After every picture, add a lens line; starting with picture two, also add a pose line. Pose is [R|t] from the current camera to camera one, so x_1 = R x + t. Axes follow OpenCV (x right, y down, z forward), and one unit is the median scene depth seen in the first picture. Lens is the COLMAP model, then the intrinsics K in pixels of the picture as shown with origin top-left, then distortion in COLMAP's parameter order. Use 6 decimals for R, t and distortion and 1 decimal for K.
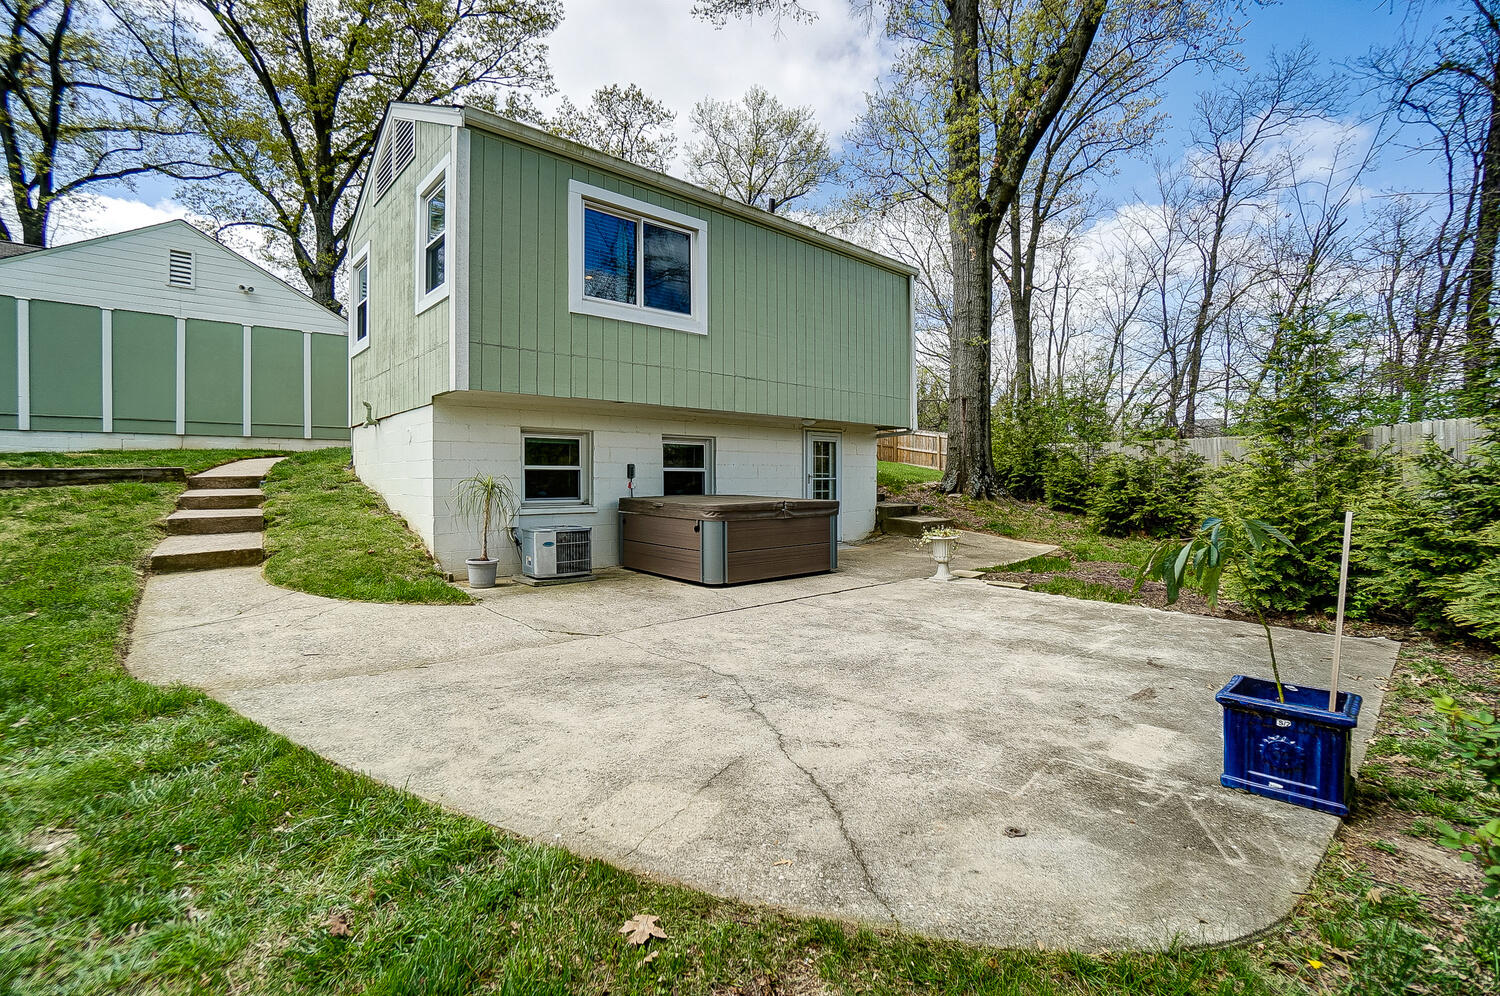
lens RADIAL K [[662.3, 0, 747.7], [0, 662.3, 489.5], [0, 0, 1]] dist [-0.047386, 0.007333]
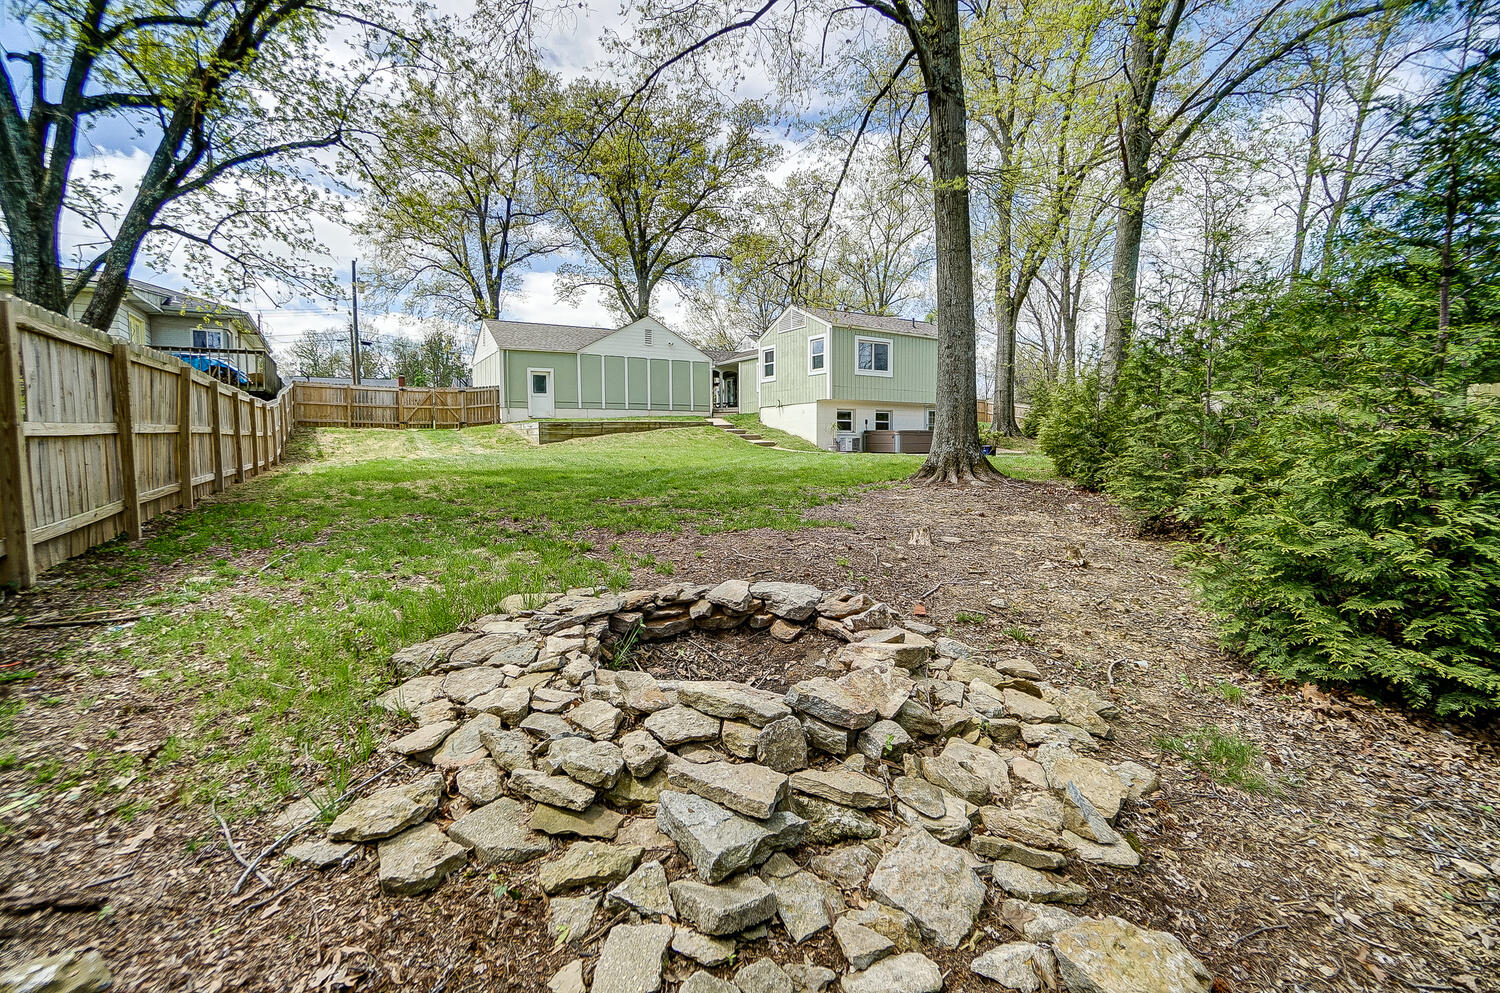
lens RADIAL K [[662.3, 0, 748.9], [0, 662.3, 490.4], [0, 0, 1]] dist [-0.047386, 0.007333]
pose [[0.984140, 0.009987, -0.177111, -0.149319], [-0.000408, 0.998539, 0.054039, 0.111244], [0.177392, -0.053110, 0.982706, -1.893729]]
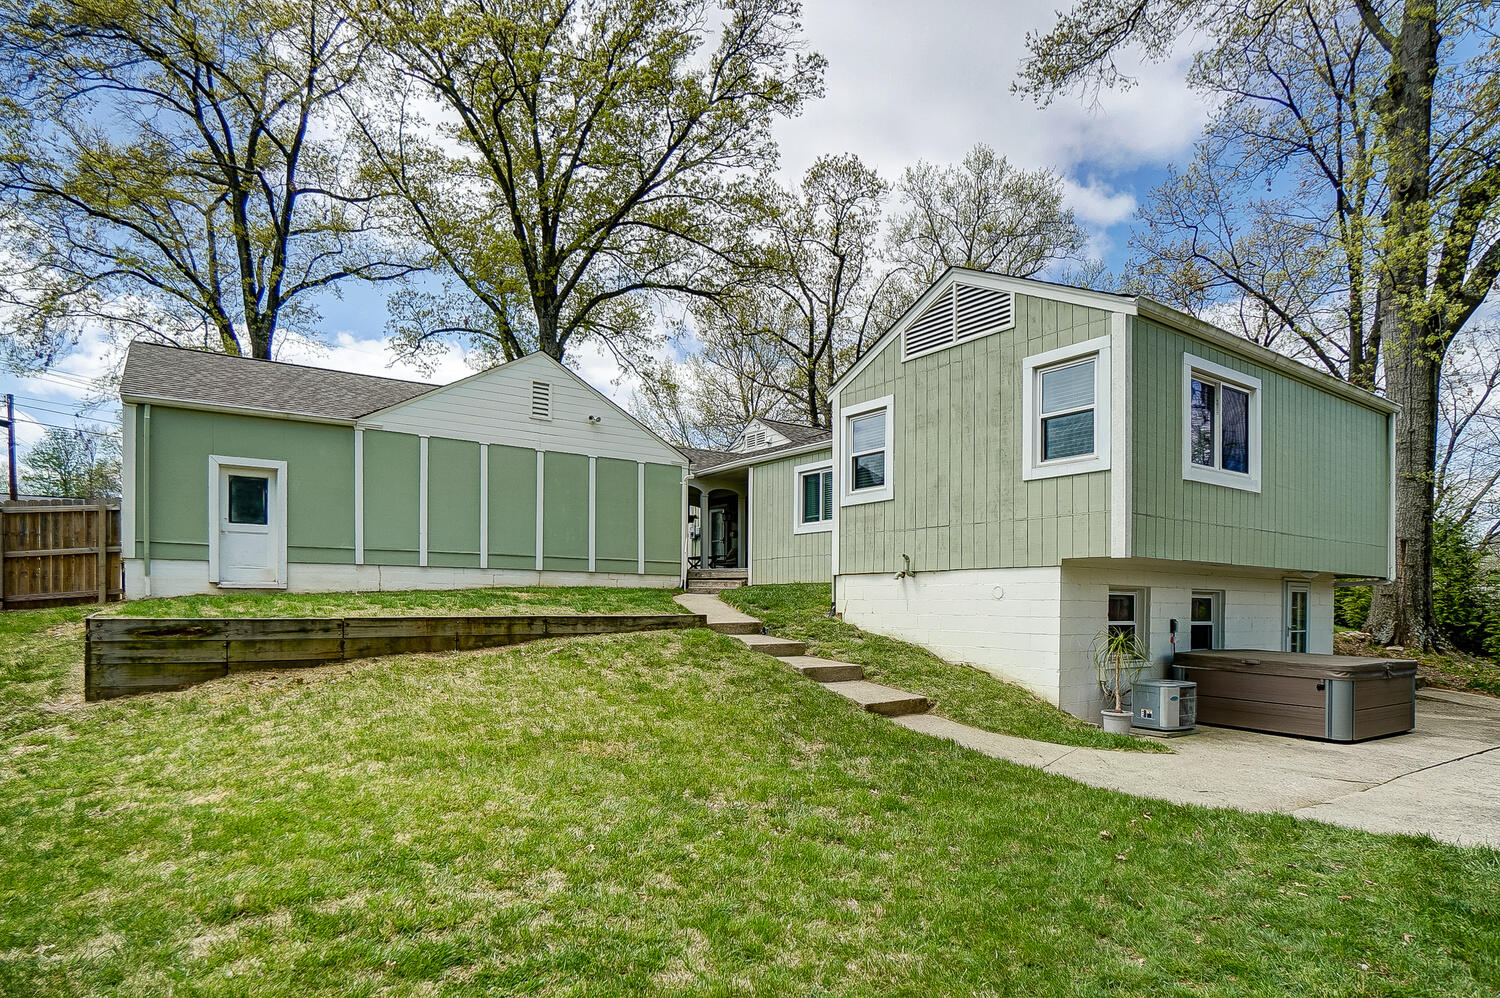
lens RADIAL K [[819.0, 0, 733.1], [0, 819.0, 610.9], [0, 0, 1]] dist [-0.026162, 0.000509]
pose [[0.990405, 0.015807, -0.137289, -0.604748], [-0.016830, 0.999839, -0.006295, -0.028192], [0.137167, 0.008545, 0.990511, -0.293581]]
